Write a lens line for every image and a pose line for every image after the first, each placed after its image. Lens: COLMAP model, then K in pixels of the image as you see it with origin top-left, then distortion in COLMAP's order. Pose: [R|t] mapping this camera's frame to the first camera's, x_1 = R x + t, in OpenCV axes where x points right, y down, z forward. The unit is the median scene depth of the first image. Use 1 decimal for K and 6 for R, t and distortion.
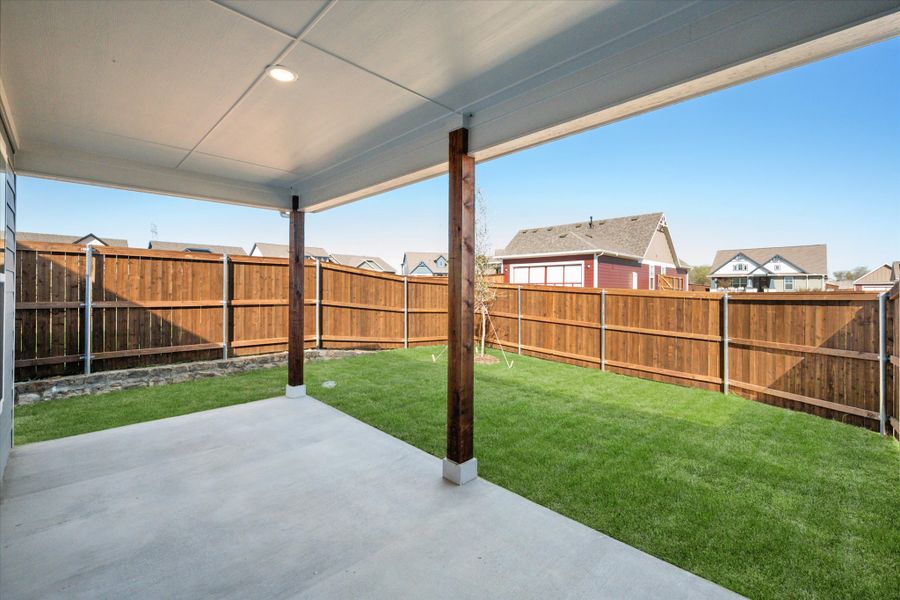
lens RADIAL K [[380.7, 0, 439.9], [0, 380.7, 287.6], [0, 0, 1]] dist [0.001206, -0.000272]
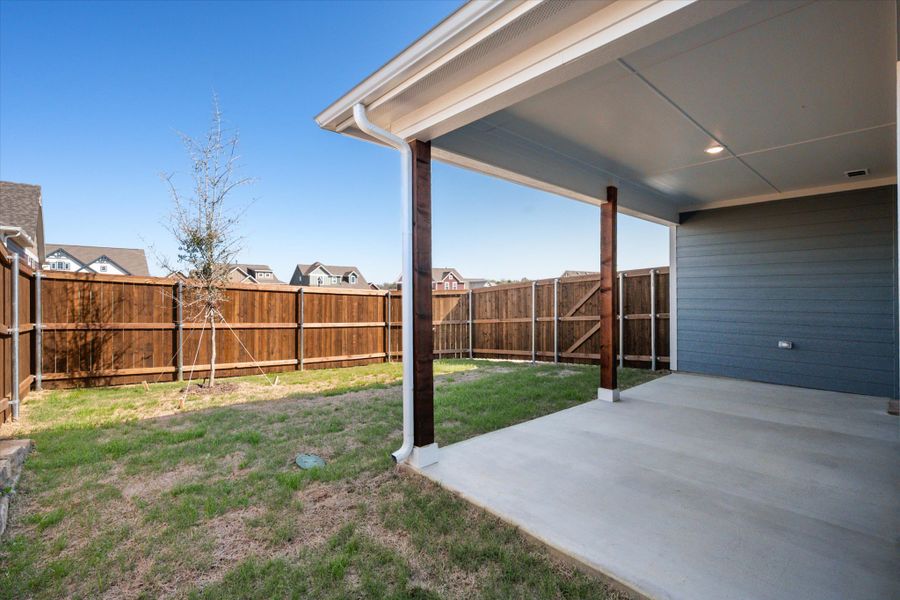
lens RADIAL K [[413.7, 0, 453.8], [0, 413.7, 290.5], [0, 0, 1]] dist [0.001186, -0.000251]
pose [[0.035715, 0.006700, 0.999340, -0.598169], [-0.006184, 0.999960, -0.006483, 0.016435], [-0.999343, -0.005949, 0.035755, 0.552075]]
